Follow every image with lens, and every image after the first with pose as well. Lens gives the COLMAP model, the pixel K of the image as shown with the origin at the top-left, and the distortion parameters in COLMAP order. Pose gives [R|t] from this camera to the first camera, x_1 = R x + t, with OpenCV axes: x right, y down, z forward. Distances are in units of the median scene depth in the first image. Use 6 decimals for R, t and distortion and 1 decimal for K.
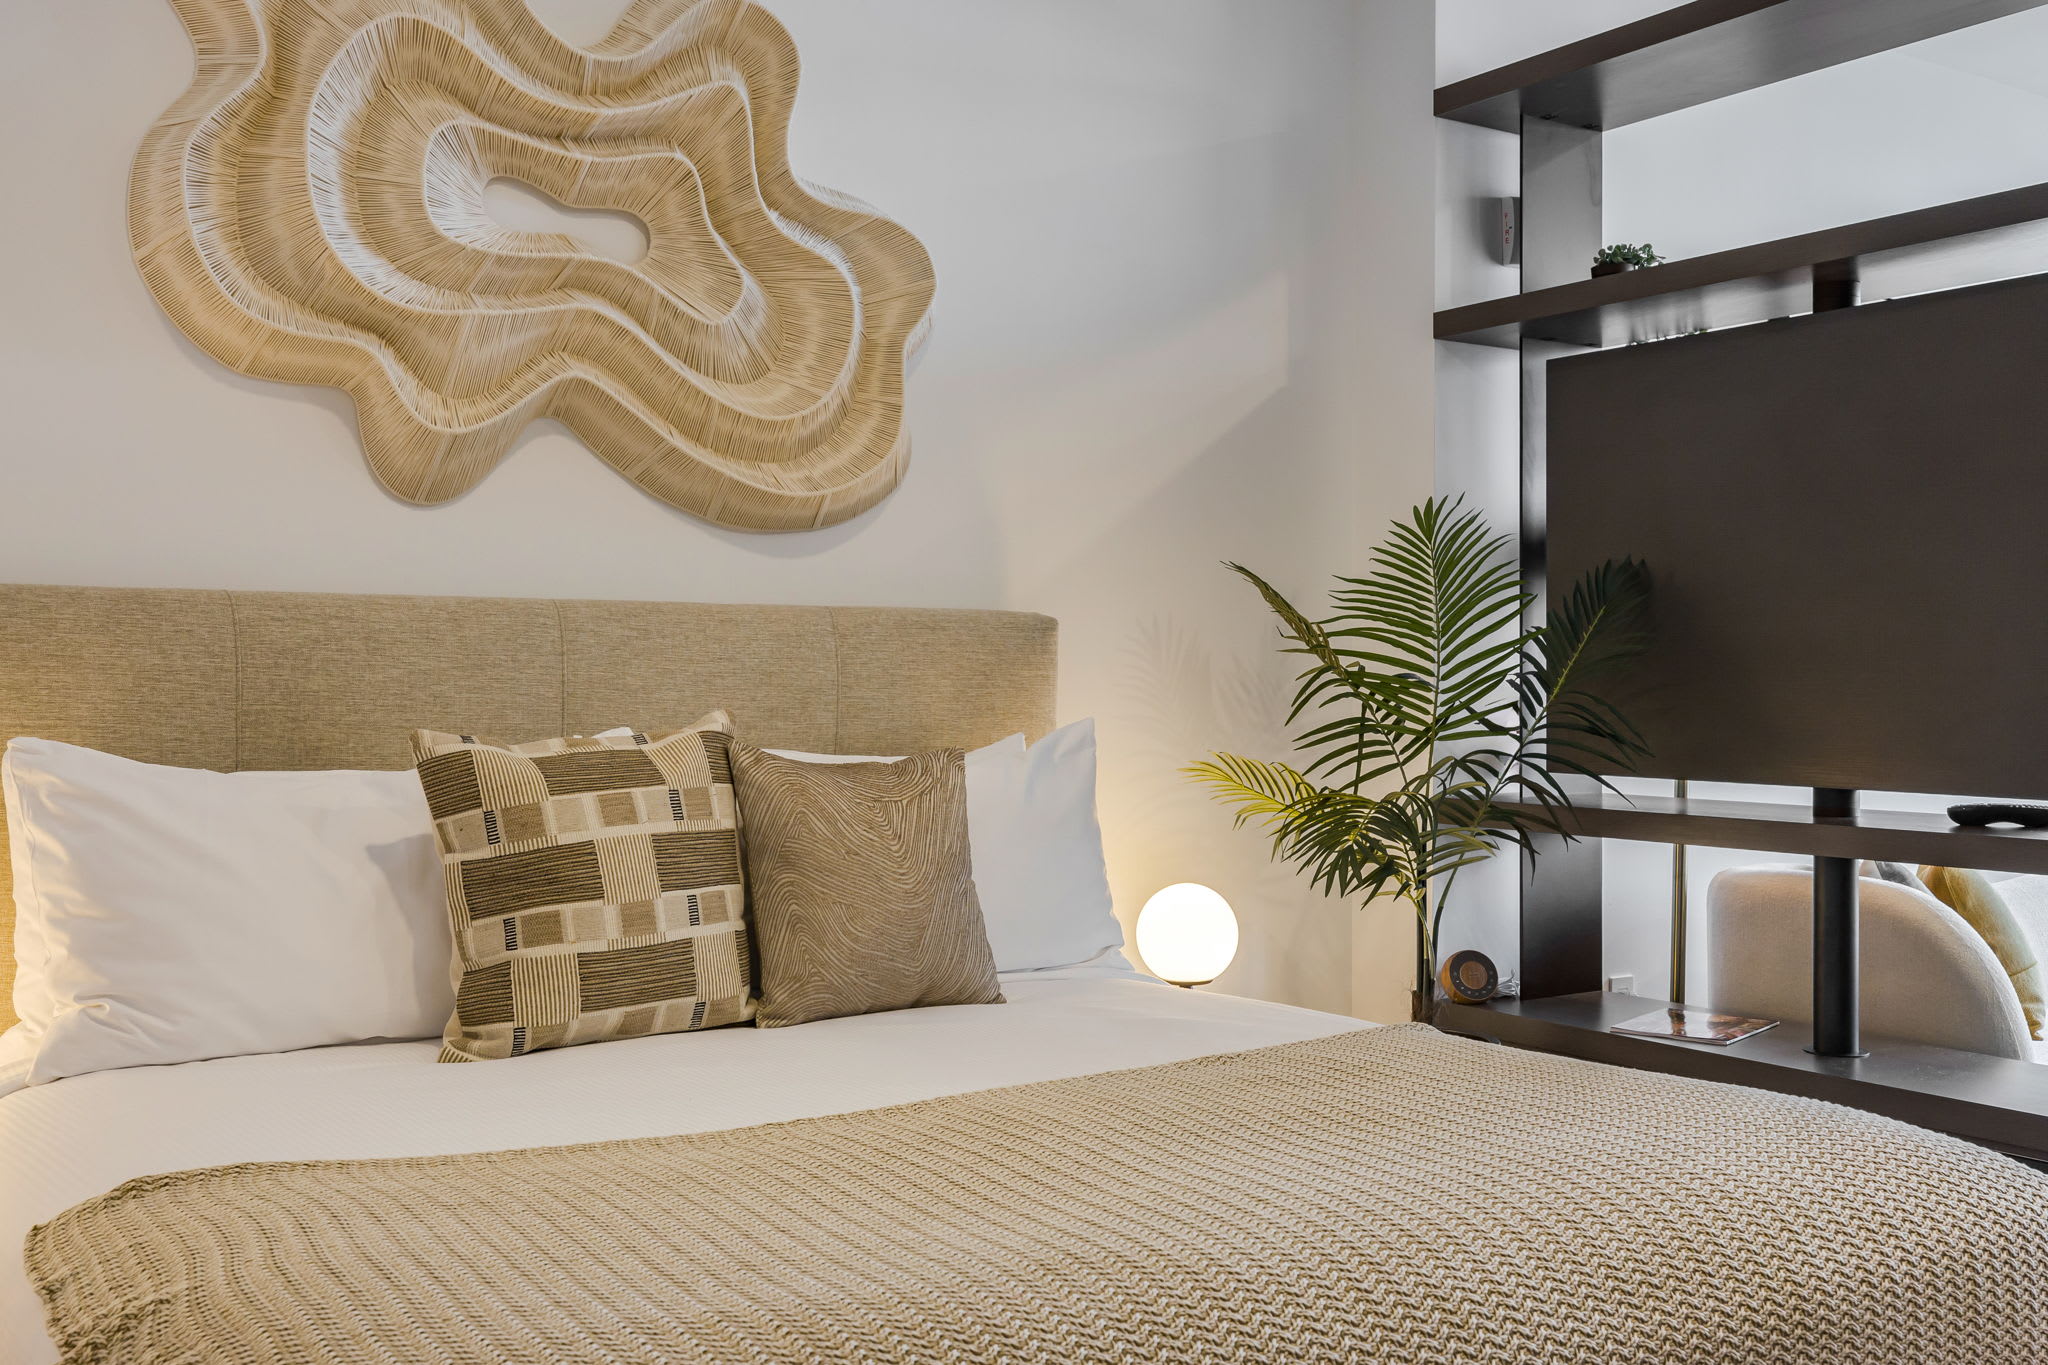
lens RADIAL K [[1837.2, 0, 1024.0], [0, 1837.2, 682.5], [0, 0, 1]] dist [0.014550, 0.005545]
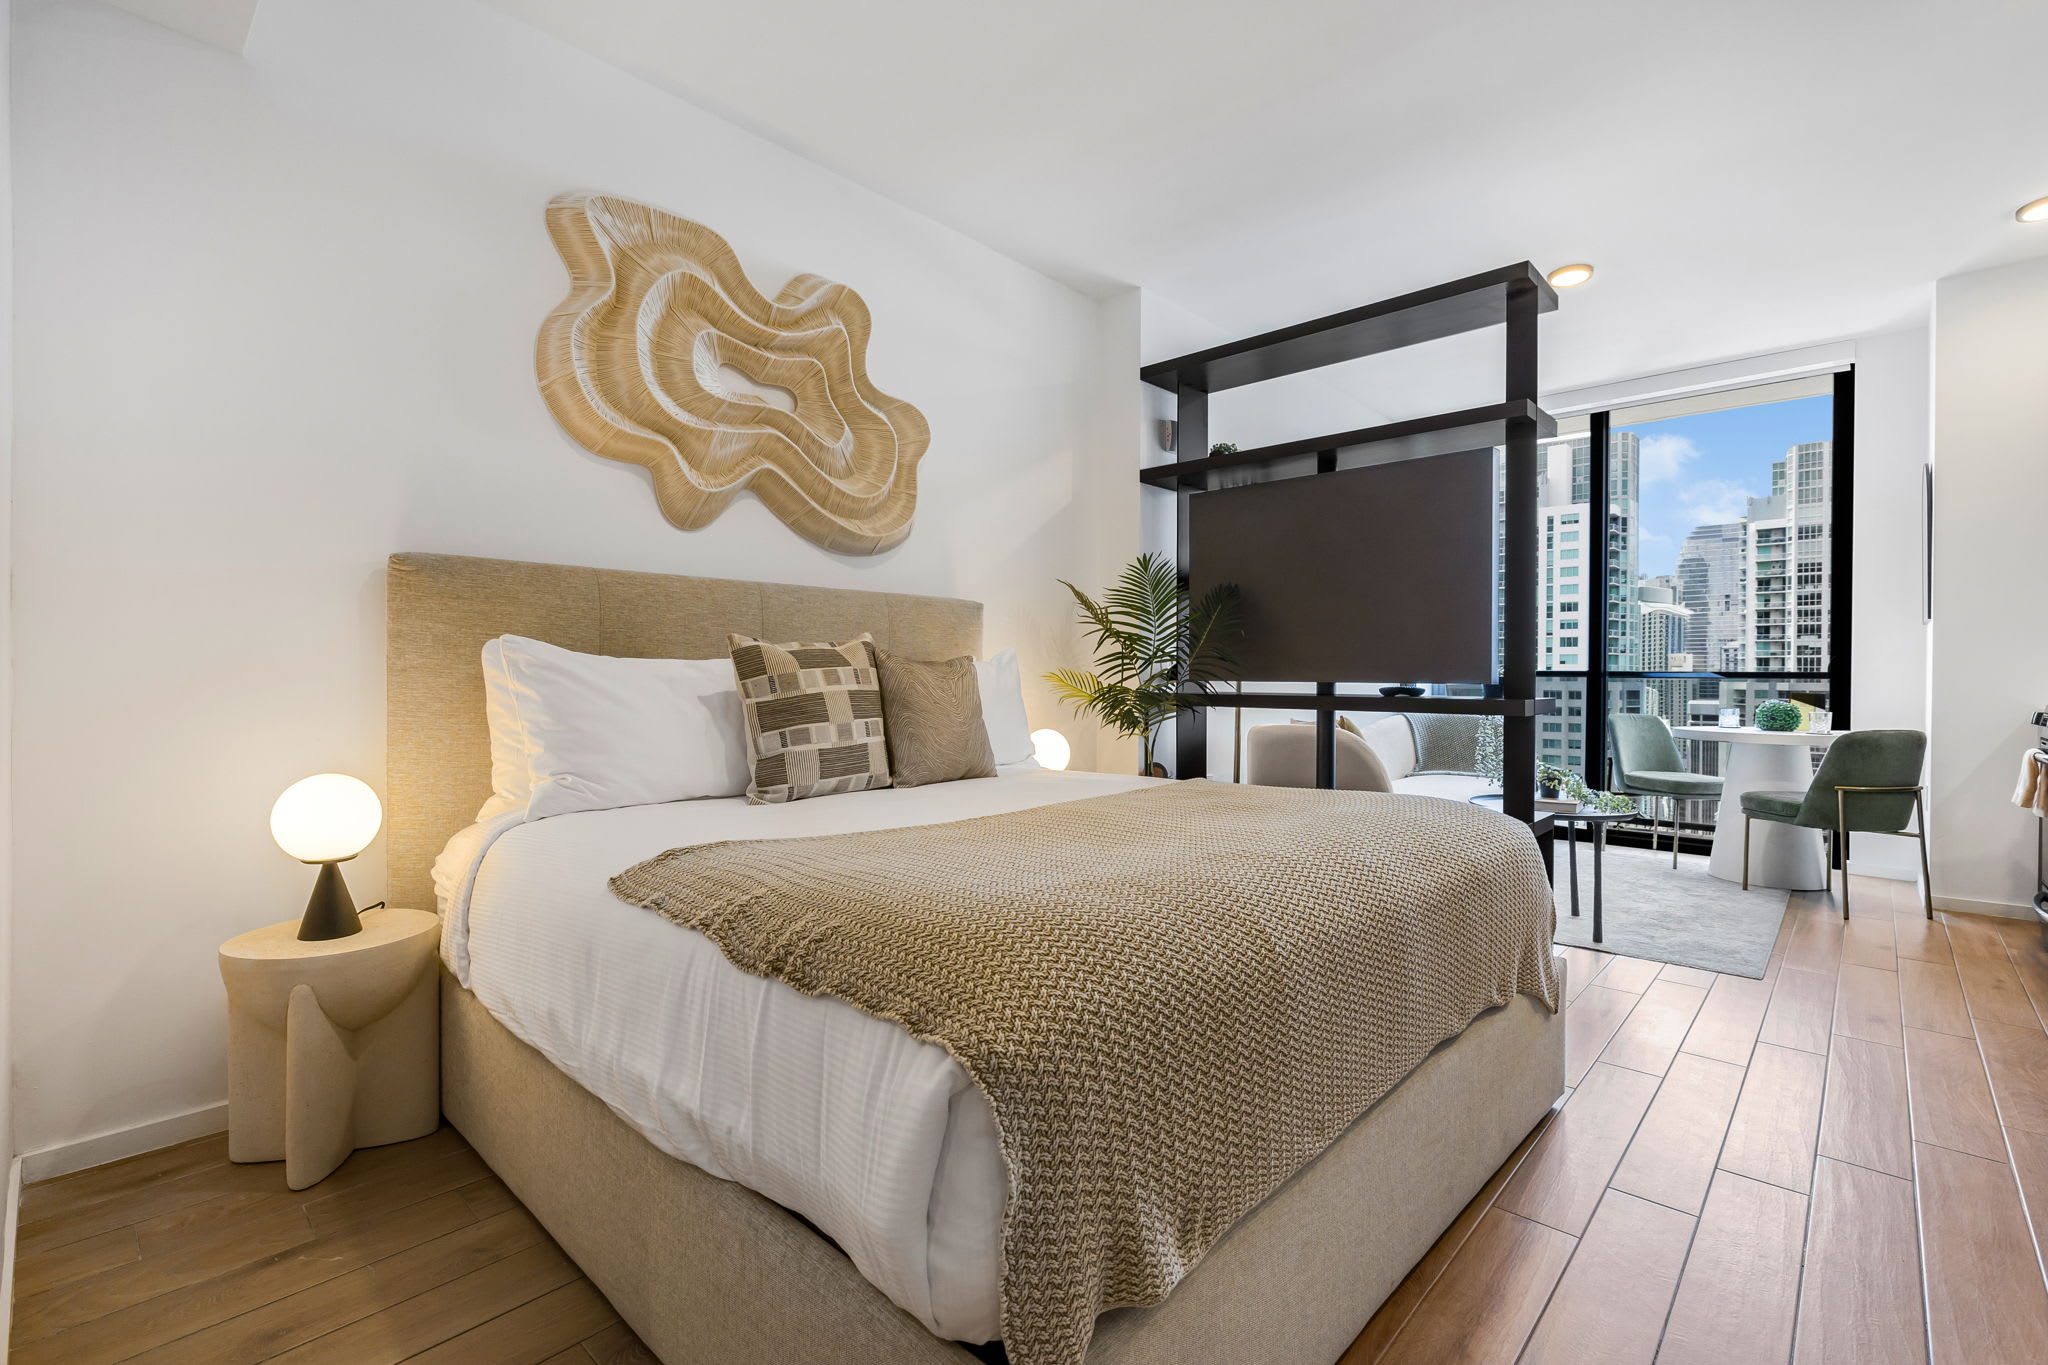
lens RADIAL K [[854.0, 0, 1025.1], [0, 854.0, 675.4], [0, 0, 1]] dist [-0.000224, -0.000037]
pose [[0.976642, 0.000244, 0.214872, -0.178859], [-0.001574, 0.999981, 0.006018, 0.050793], [-0.214867, -0.006216, 0.976624, 0.055212]]
